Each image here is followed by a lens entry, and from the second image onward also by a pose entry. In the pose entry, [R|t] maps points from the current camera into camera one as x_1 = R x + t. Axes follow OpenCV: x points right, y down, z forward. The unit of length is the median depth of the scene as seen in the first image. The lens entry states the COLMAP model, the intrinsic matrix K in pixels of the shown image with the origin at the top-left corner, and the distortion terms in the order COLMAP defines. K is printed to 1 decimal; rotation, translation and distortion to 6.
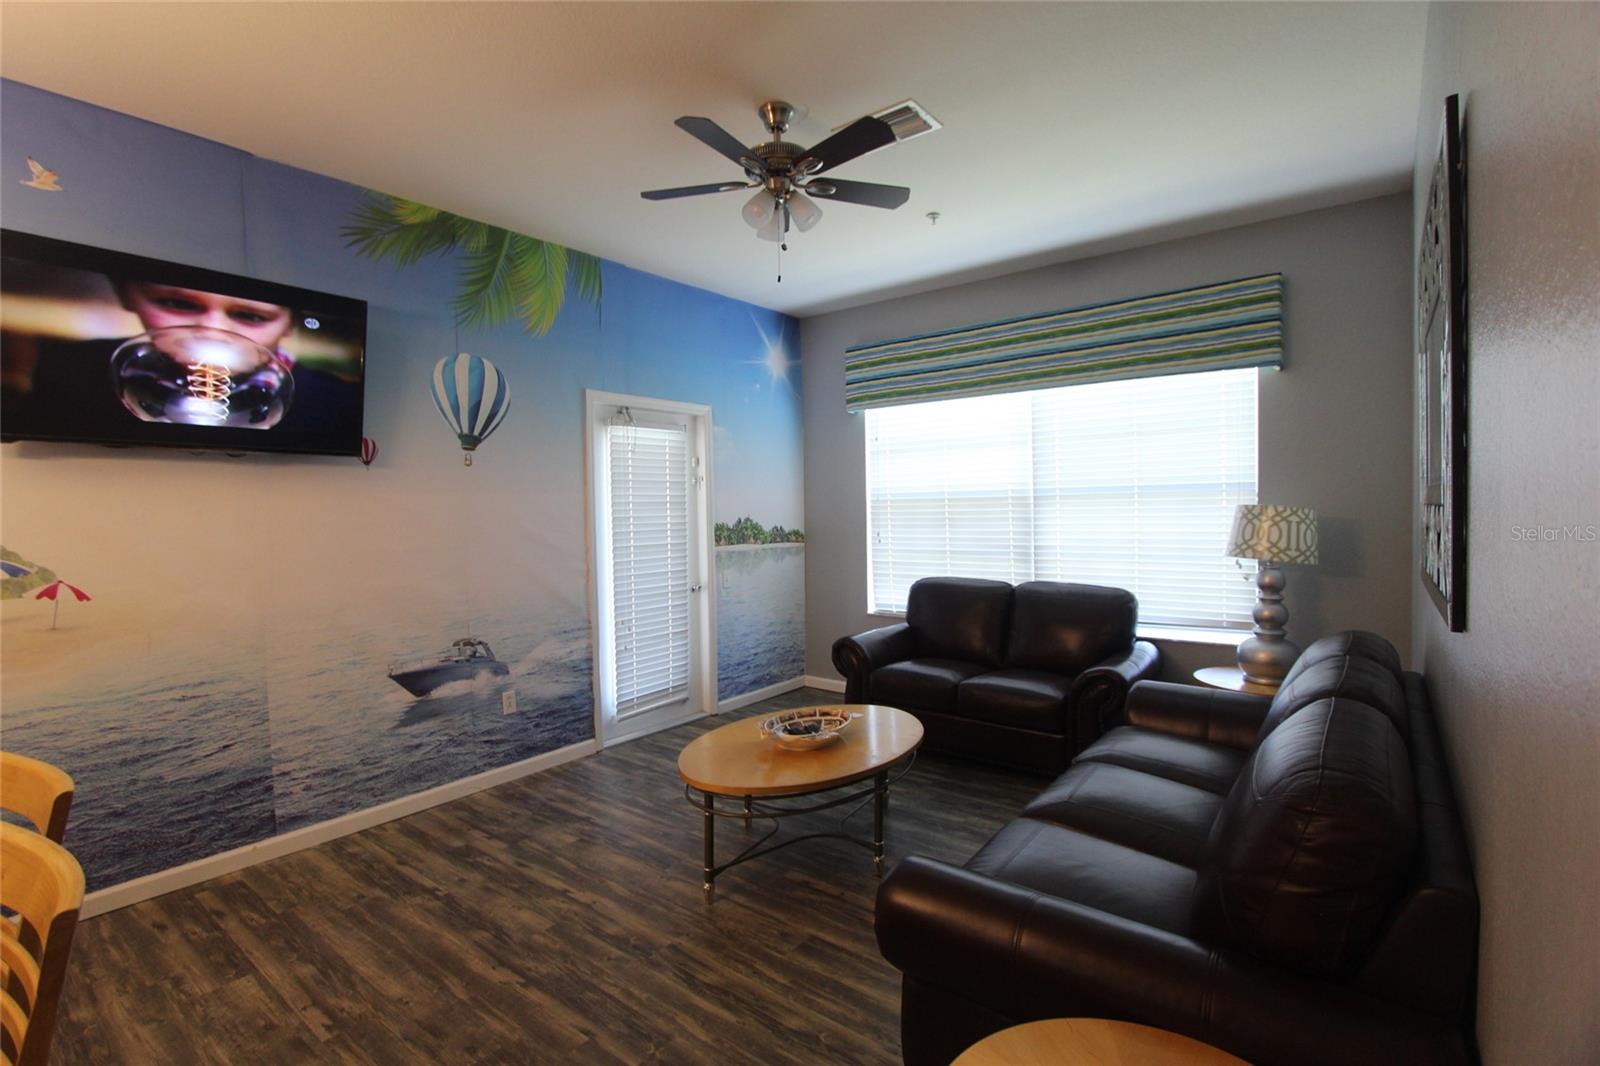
lens RADIAL K [[745.8, 0, 796.8], [0, 745.8, 534.0], [0, 0, 1]] dist [-0.021423, 0.002114]
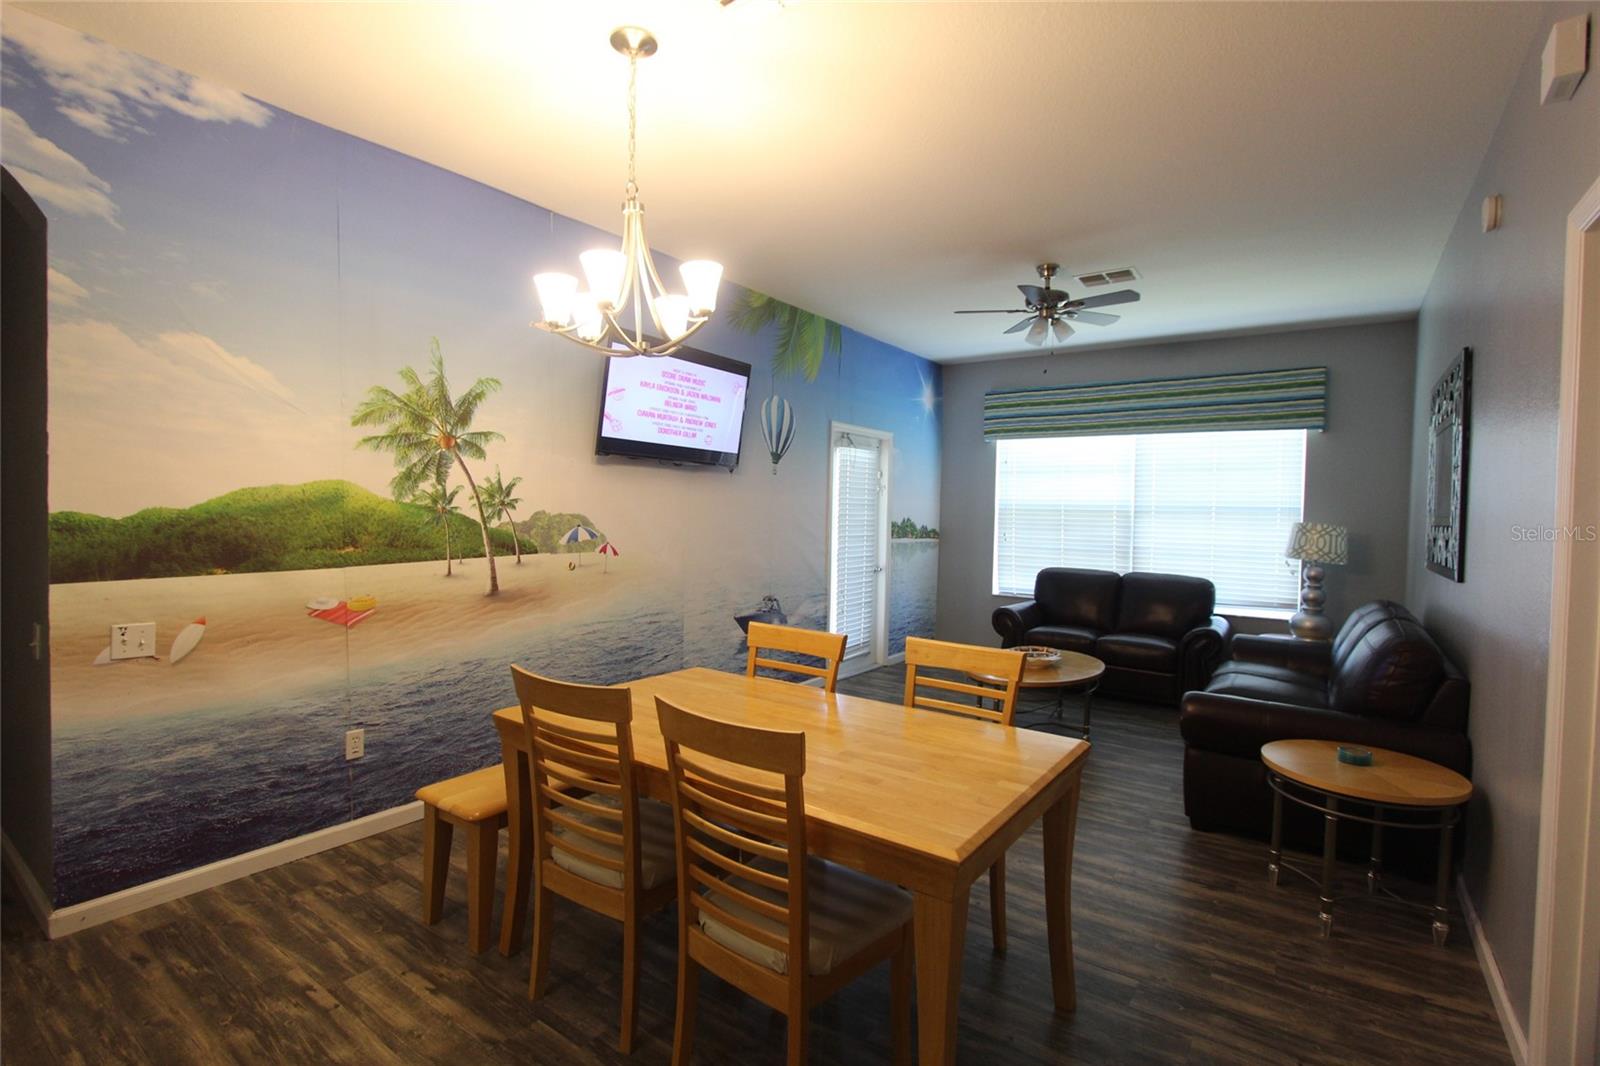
lens RADIAL K [[745.8, 0, 799.2], [0, 745.8, 530.3], [0, 0, 1]] dist [-0.021423, 0.002114]
pose [[0.998281, 0.037654, 0.044902, -0.428307], [-0.037365, 0.999275, -0.007258, 0.022045], [-0.045143, 0.005567, 0.998965, -0.405112]]
